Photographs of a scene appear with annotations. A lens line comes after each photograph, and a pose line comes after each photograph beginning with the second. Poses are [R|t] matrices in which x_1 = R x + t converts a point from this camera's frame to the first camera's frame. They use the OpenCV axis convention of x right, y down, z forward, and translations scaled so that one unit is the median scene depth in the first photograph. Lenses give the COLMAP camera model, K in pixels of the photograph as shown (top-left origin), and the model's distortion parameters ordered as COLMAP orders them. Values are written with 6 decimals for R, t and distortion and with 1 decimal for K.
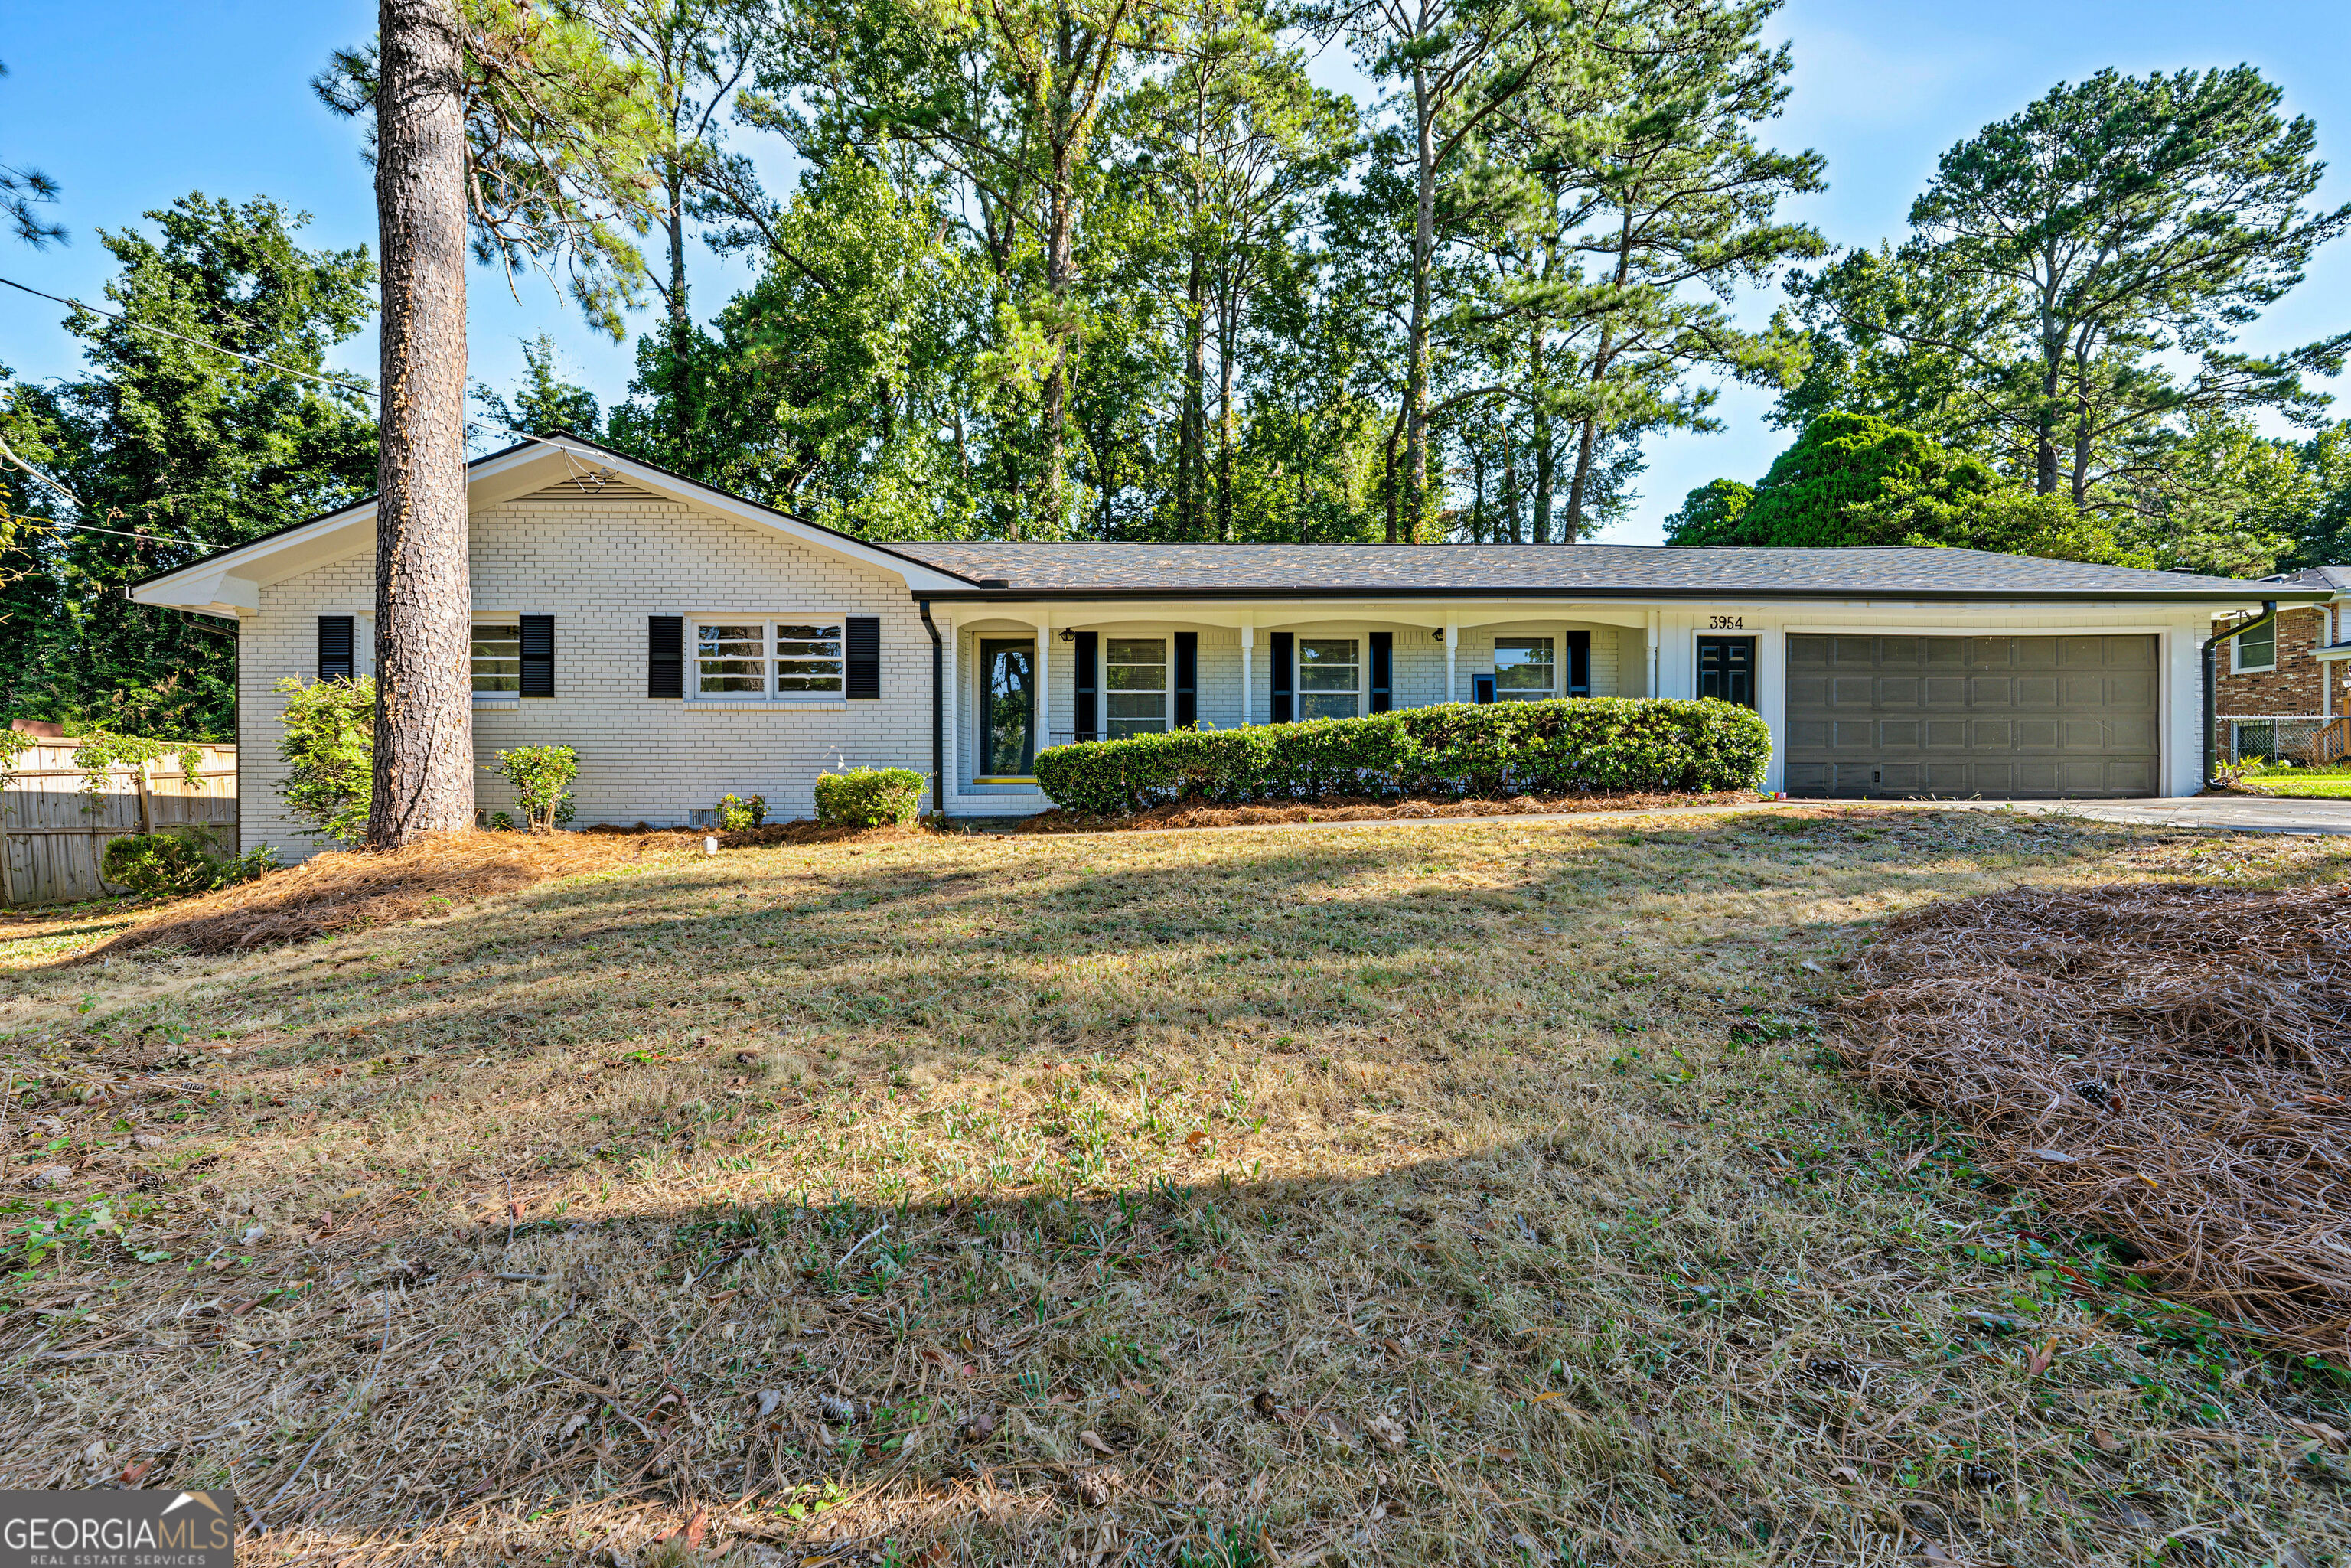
lens RADIAL K [[942.4, 0, 1177.0], [0, 942.4, 774.4], [0, 0, 1]] dist [-0.001225, -0.000074]
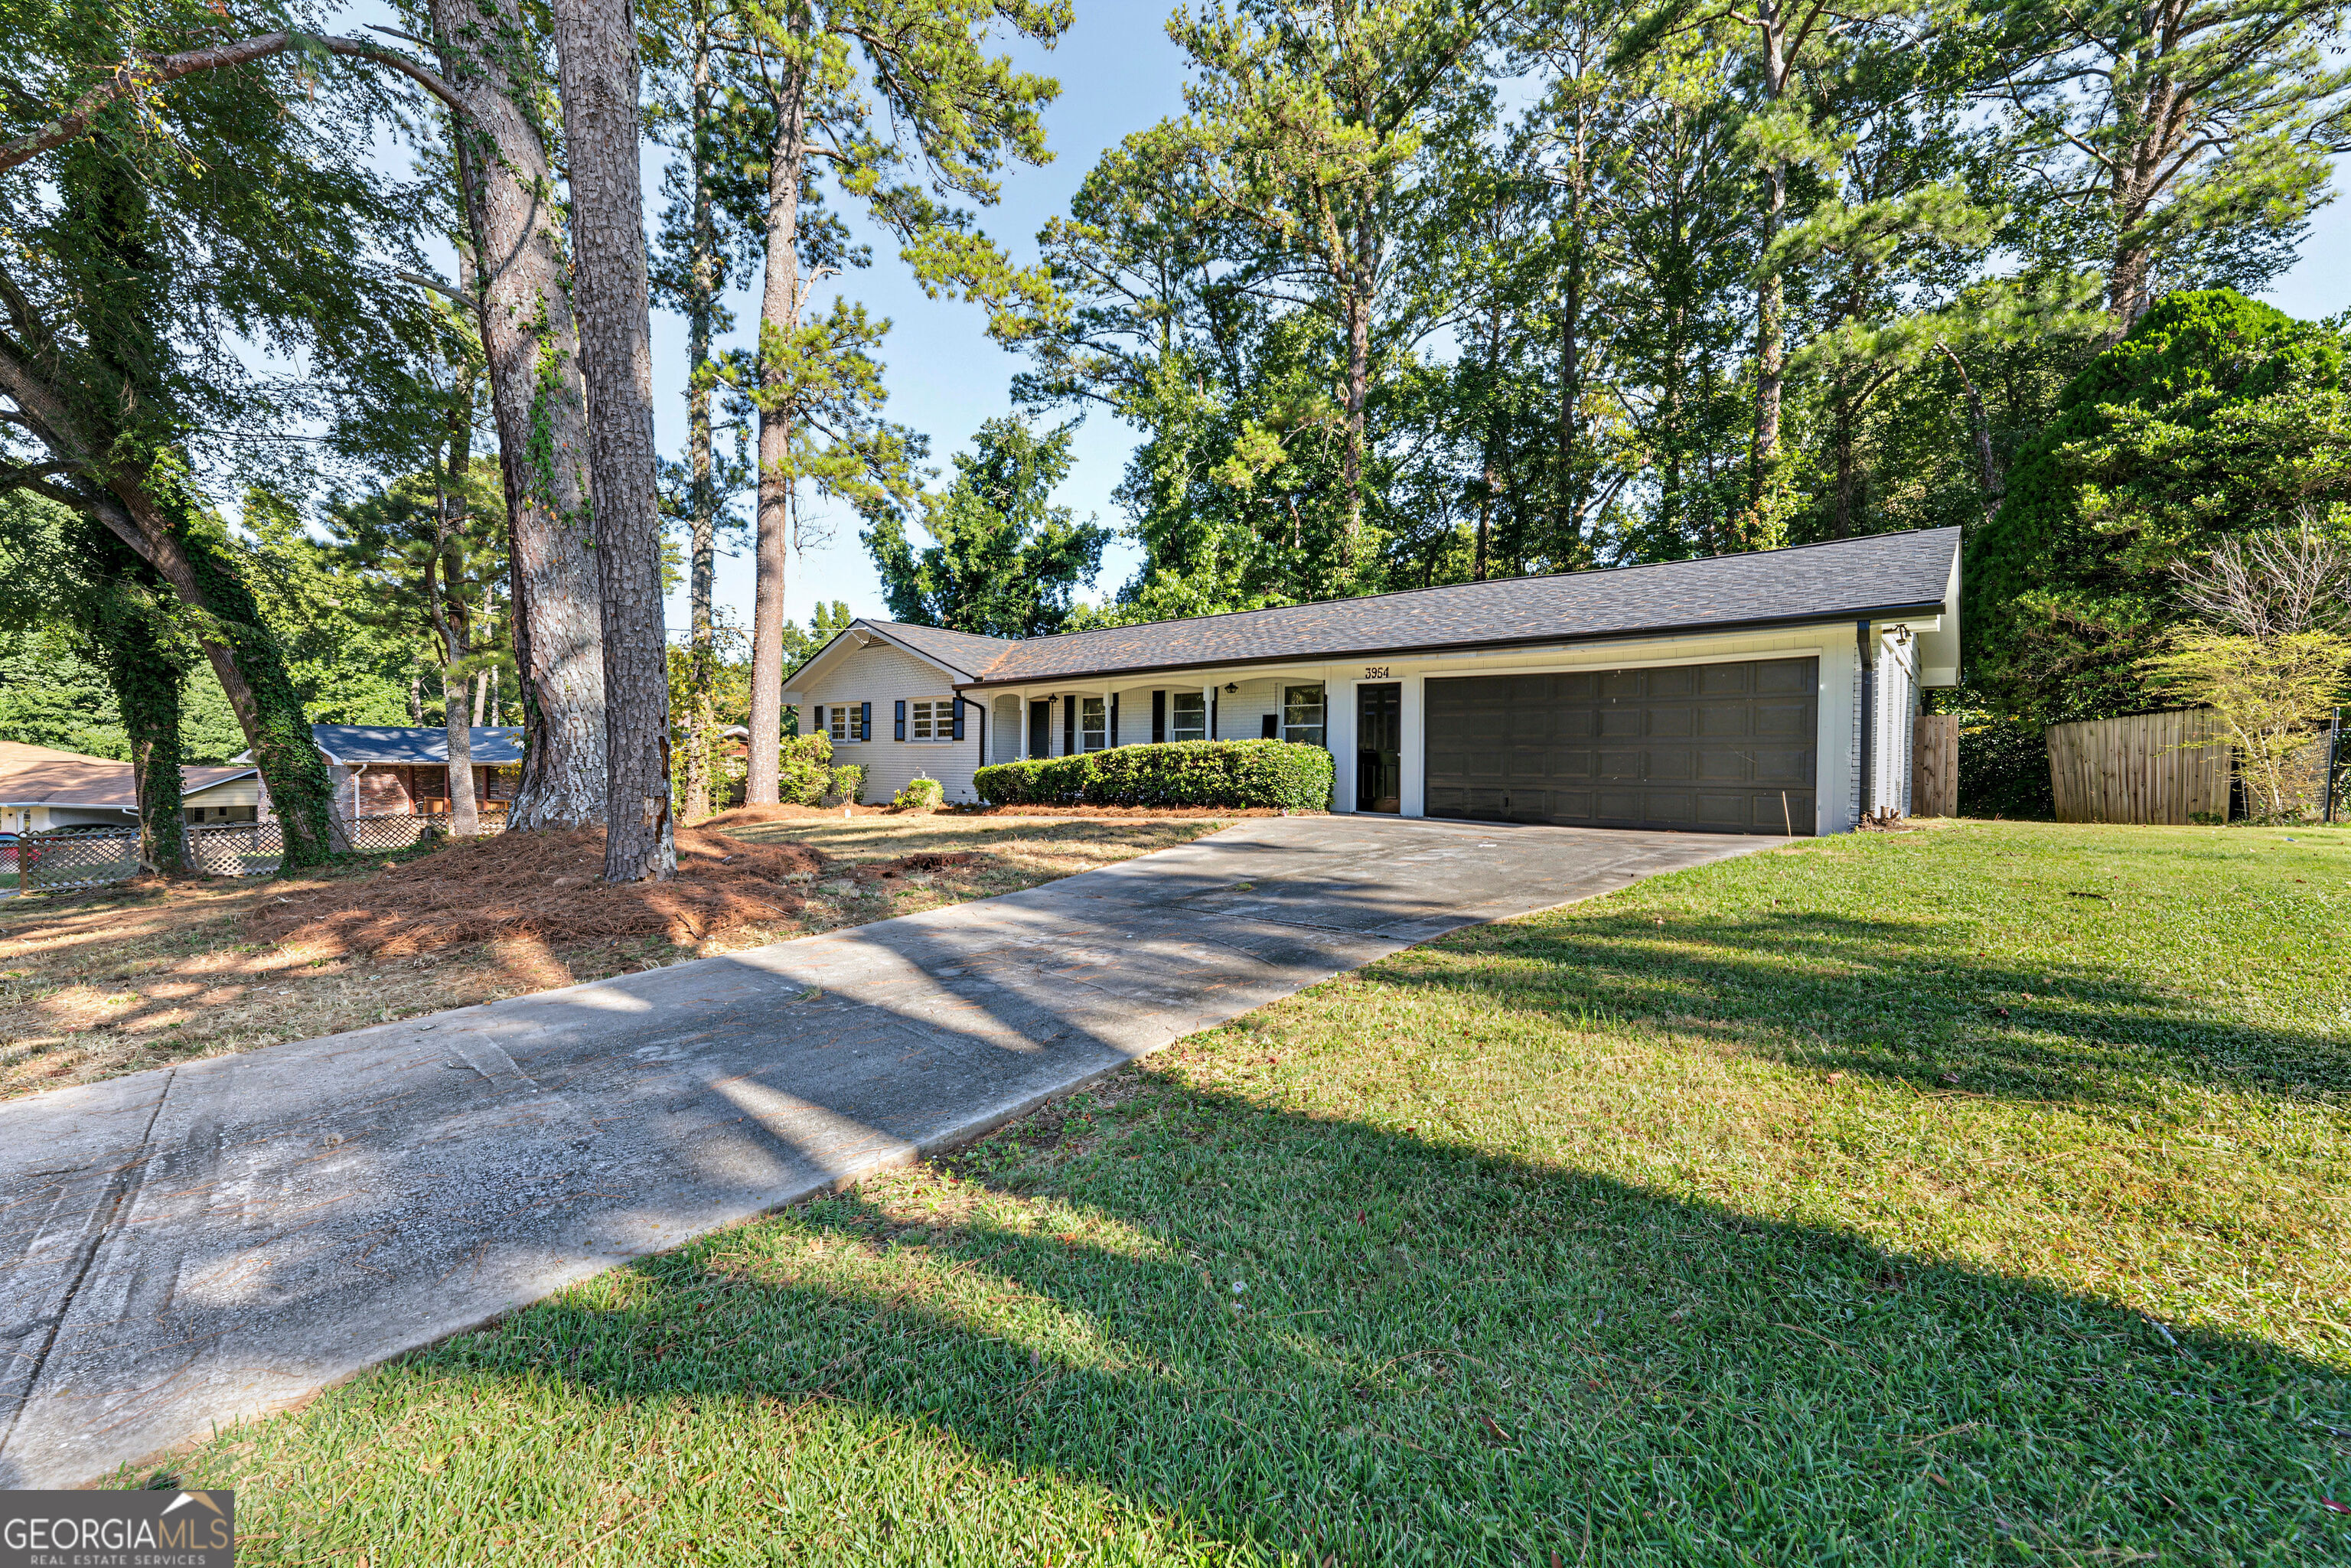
lens RADIAL K [[942.4, 0, 1170.9], [0, 942.4, 784.4], [0, 0, 1]] dist [-0.001225, -0.000074]
pose [[0.743157, 0.022808, -0.668728, 1.118268], [-0.012486, 0.999718, 0.020221, -0.034376], [0.669001, -0.006677, 0.743232, -0.088319]]
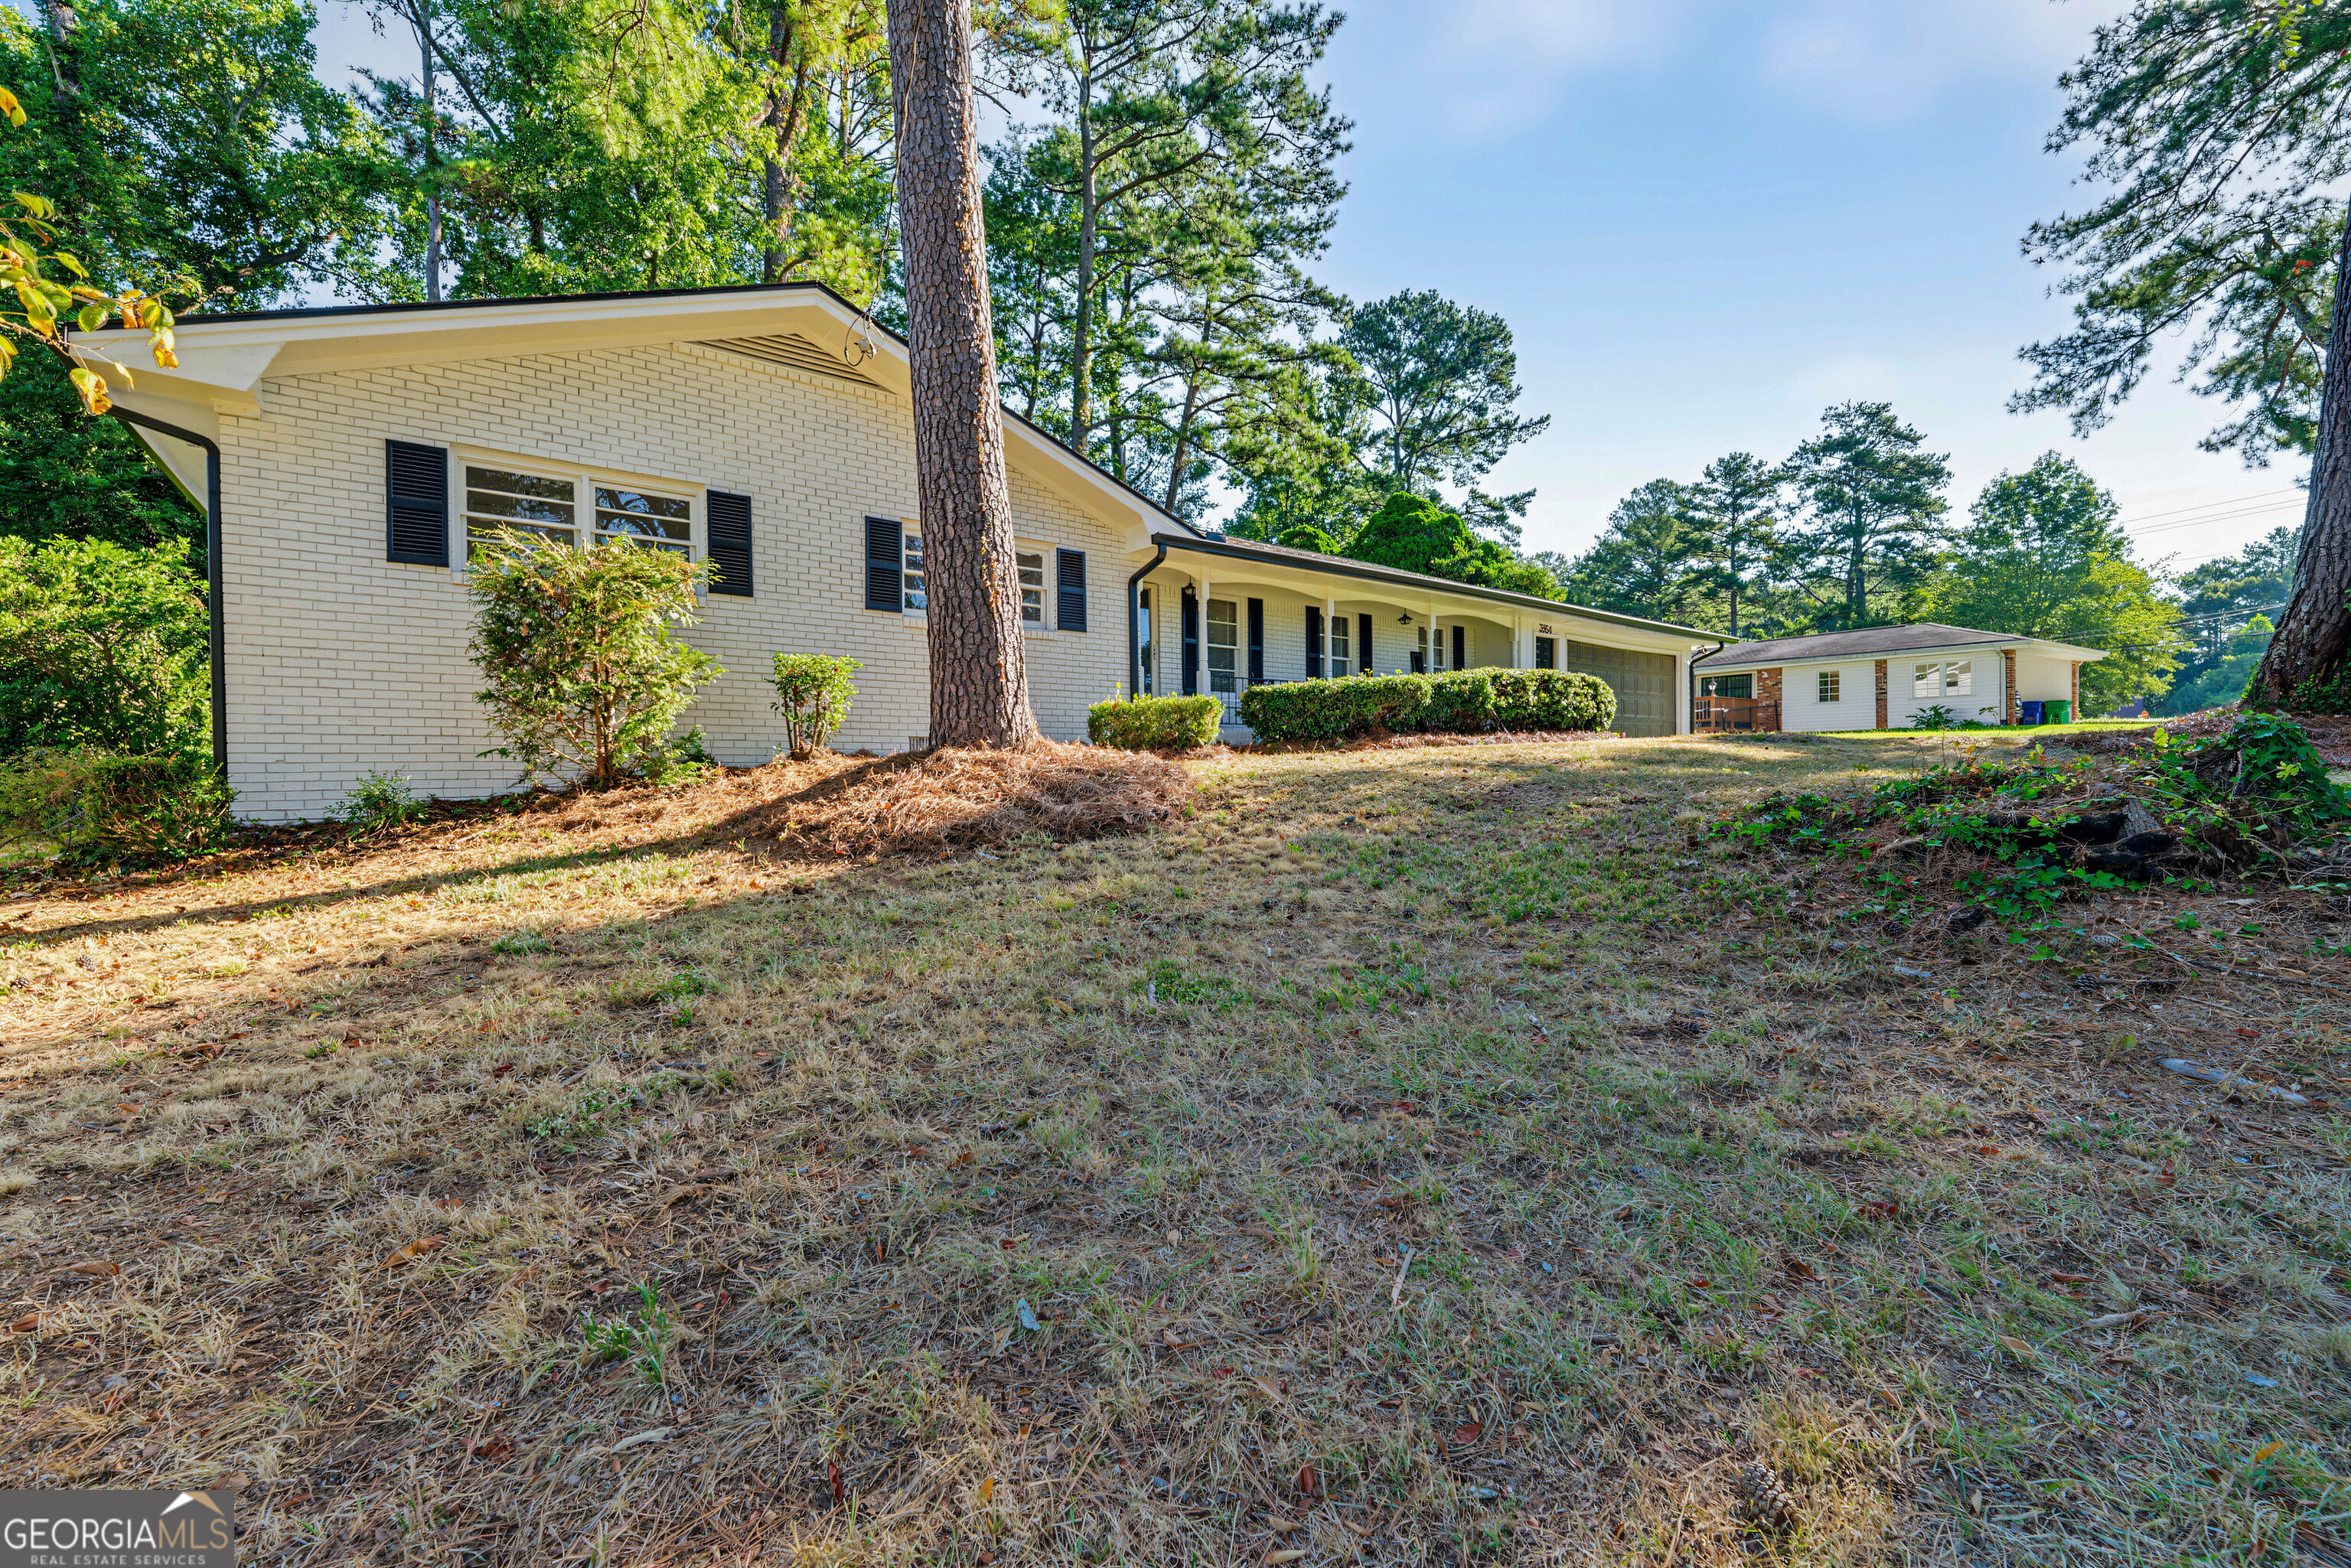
lens RADIAL K [[942.4, 0, 1171.4], [0, 942.4, 770.2], [0, 0, 1]] dist [-0.001225, -0.000074]
pose [[0.803245, -0.002975, 0.595641, -0.774631], [0.004297, 0.999990, -0.000800, 0.064447], [-0.595633, 0.003202, 0.803251, 0.112319]]
